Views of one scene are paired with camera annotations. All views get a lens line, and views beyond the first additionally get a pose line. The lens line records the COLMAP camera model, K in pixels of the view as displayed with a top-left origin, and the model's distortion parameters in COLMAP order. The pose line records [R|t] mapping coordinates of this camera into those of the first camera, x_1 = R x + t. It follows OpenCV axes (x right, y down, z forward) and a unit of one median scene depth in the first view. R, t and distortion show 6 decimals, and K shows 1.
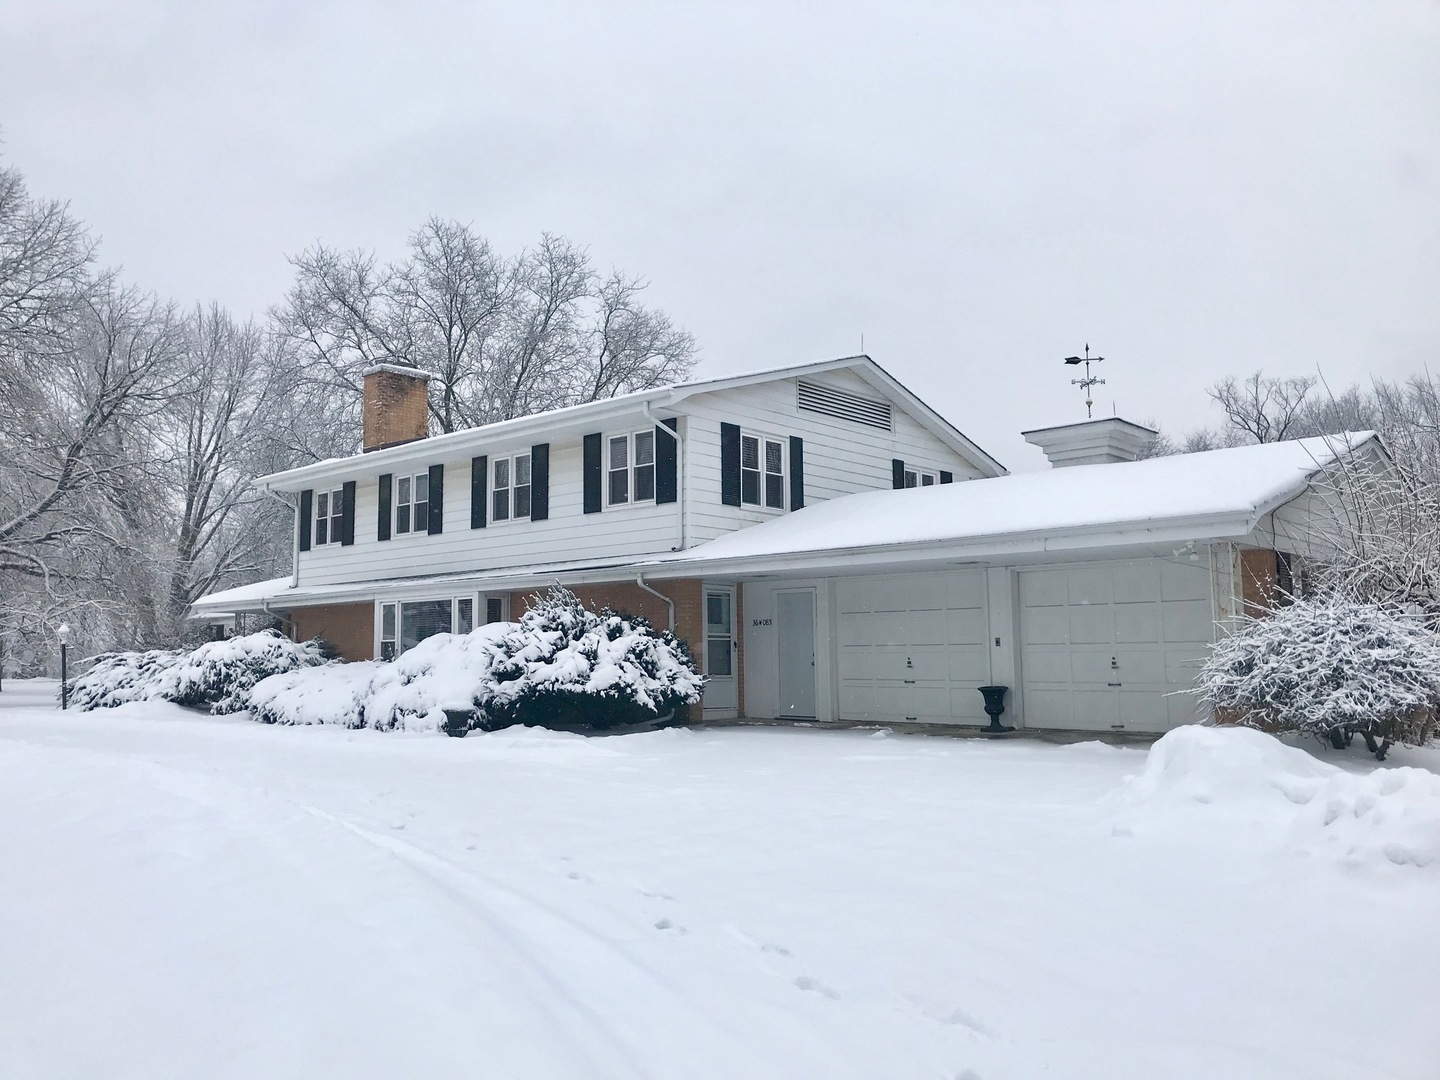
lens RADIAL K [[1172.1, 0, 720.0], [0, 1172.1, 540.0], [0, 0, 1]] dist [0.048389, -0.064729]
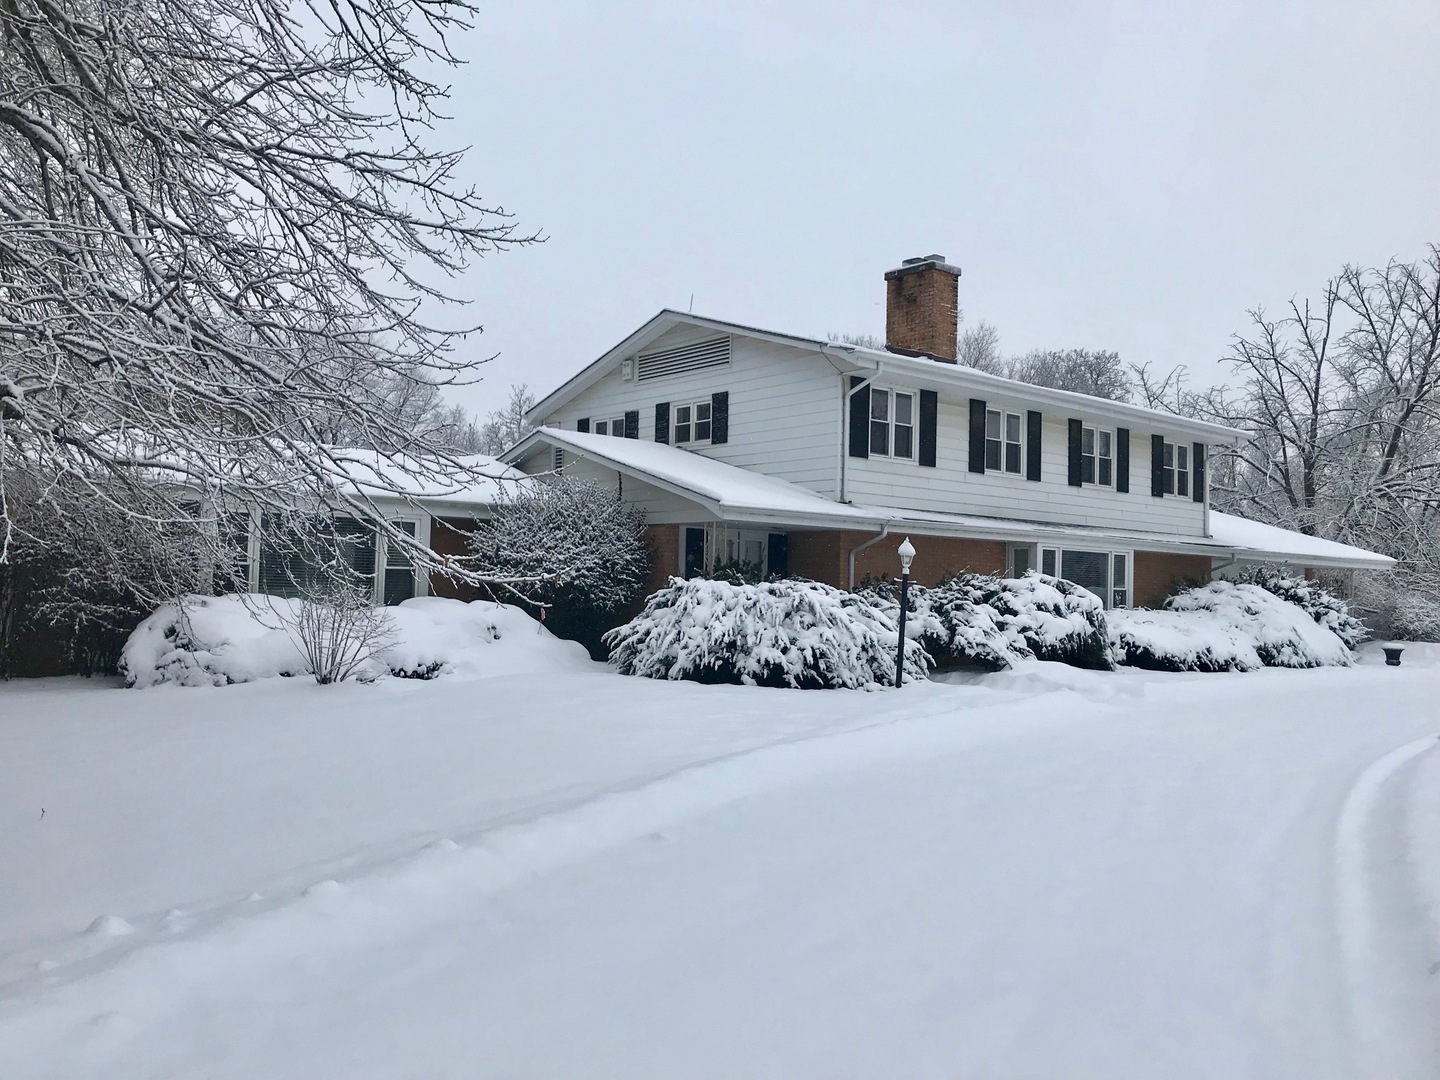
lens RADIAL K [[1172.1, 0, 720.0], [0, 1172.1, 540.0], [0, 0, 1]] dist [0.048389, -0.064729]
pose [[0.153710, 0.070654, 0.985587, -1.219519], [-0.115574, 0.991880, -0.053081, 0.124163], [-0.981334, -0.105749, 0.160628, 1.057935]]
